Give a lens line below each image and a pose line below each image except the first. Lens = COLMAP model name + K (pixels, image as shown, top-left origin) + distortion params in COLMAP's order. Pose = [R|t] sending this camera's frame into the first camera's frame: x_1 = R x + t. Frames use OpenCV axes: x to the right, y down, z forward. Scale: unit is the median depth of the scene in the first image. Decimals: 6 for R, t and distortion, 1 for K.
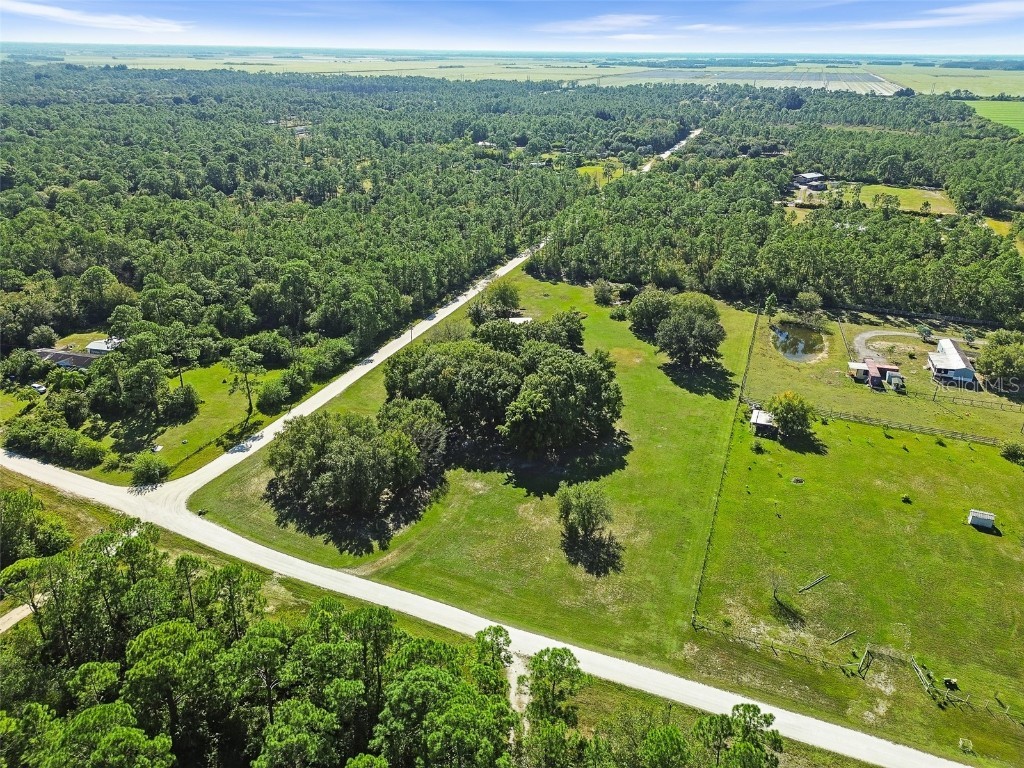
lens RADIAL K [[721.6, 0, 515.7], [0, 721.6, 383.4], [0, 0, 1]] dist [0.070046, -0.068364]
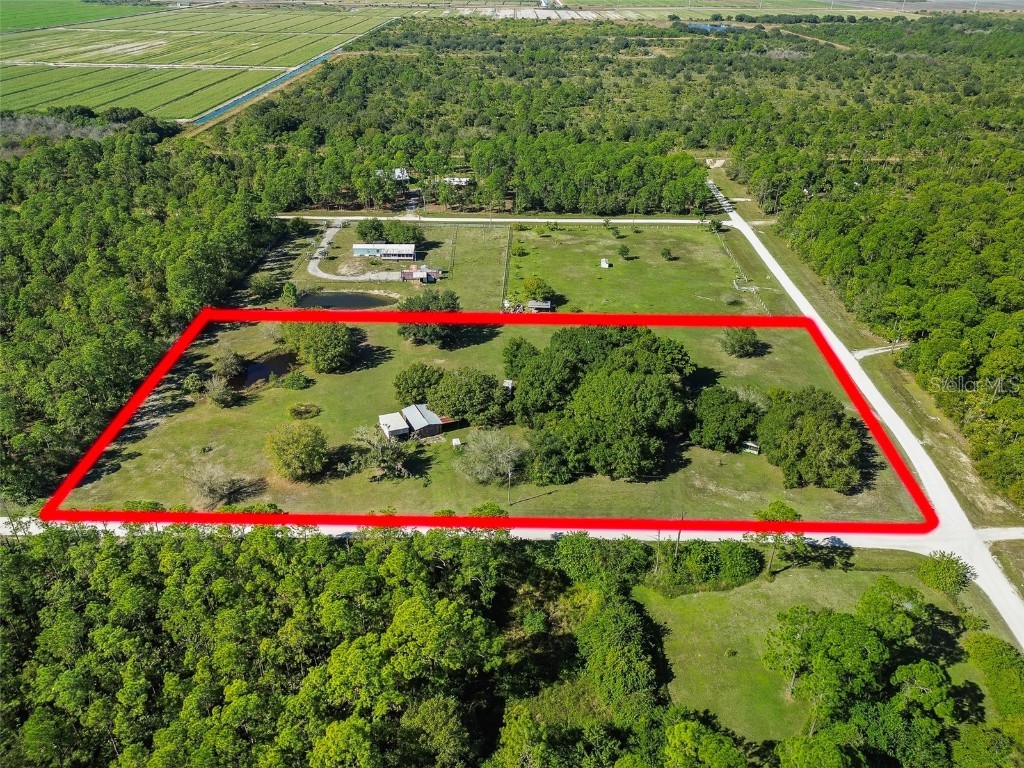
lens RADIAL K [[721.6, 0, 515.7], [0, 721.6, 383.4], [0, 0, 1]] dist [0.070046, -0.068364]
pose [[-0.351429, -0.483283, 0.801832, -0.638644], [0.373258, 0.713123, 0.593408, -0.532951], [-0.858590, 0.507831, -0.070223, 0.967421]]
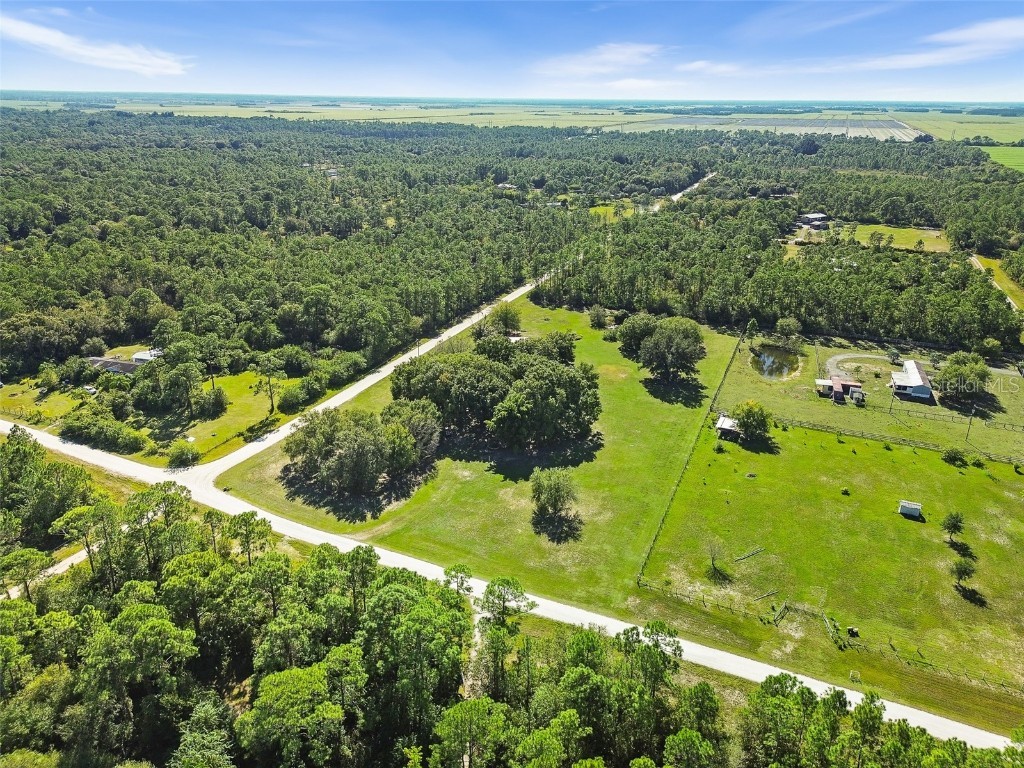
lens RADIAL K [[721.6, 0, 515.7], [0, 721.6, 383.4], [0, 0, 1]] dist [0.070046, -0.068364]
pose [[0.999232, 0.013683, -0.036715, 0.045297], [-0.015681, 0.998381, -0.054679, 0.041481], [0.035907, 0.055213, 0.997829, -0.096720]]
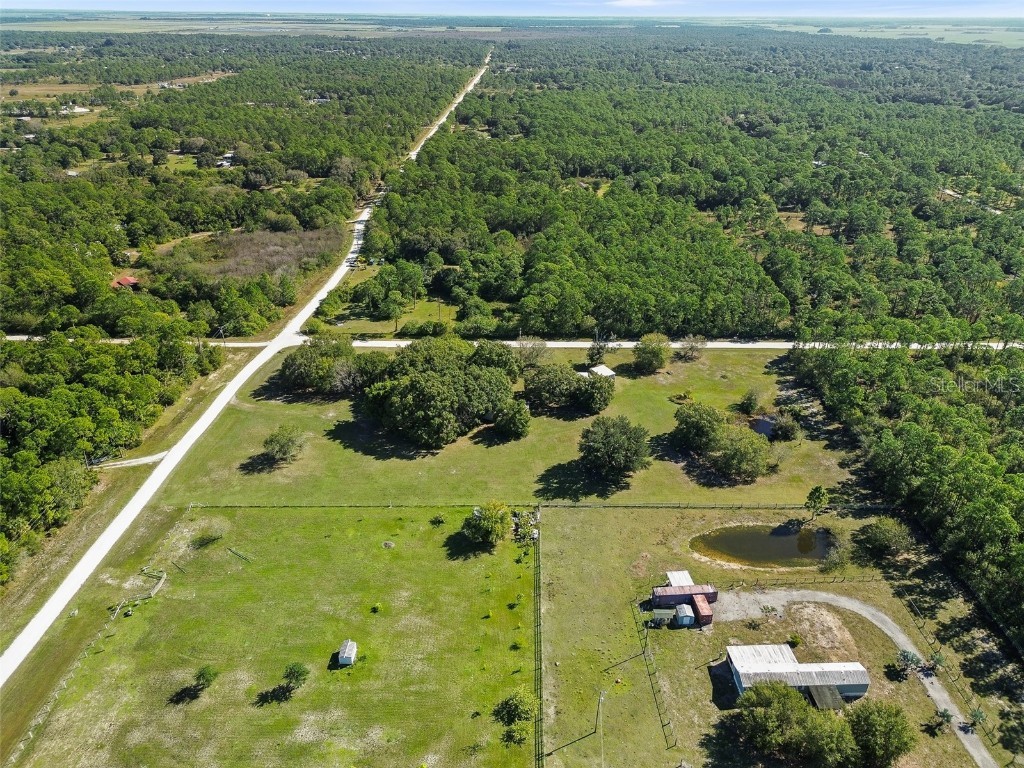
lens RADIAL K [[721.6, 0, 515.7], [0, 721.6, 383.4], [0, 0, 1]] dist [0.070046, -0.068364]
pose [[0.362082, 0.419056, -0.832639, 0.897743], [-0.386621, 0.880308, 0.274921, -0.325344], [0.848187, 0.222372, 0.480760, 0.405242]]
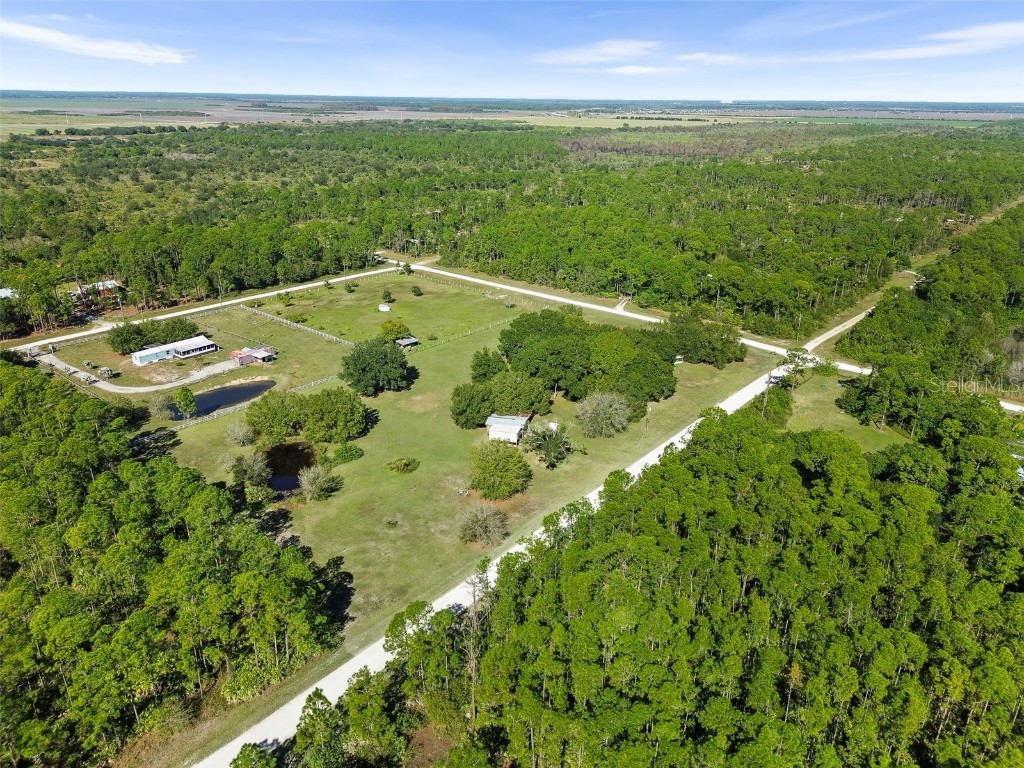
lens RADIAL K [[721.6, 0, 515.7], [0, 721.6, 383.4], [0, 0, 1]] dist [0.070046, -0.068364]
pose [[-0.944580, -0.141612, 0.296168, -0.236390], [0.115848, 0.700342, 0.704344, -0.700378], [-0.307162, 0.699620, -0.645123, 1.532234]]
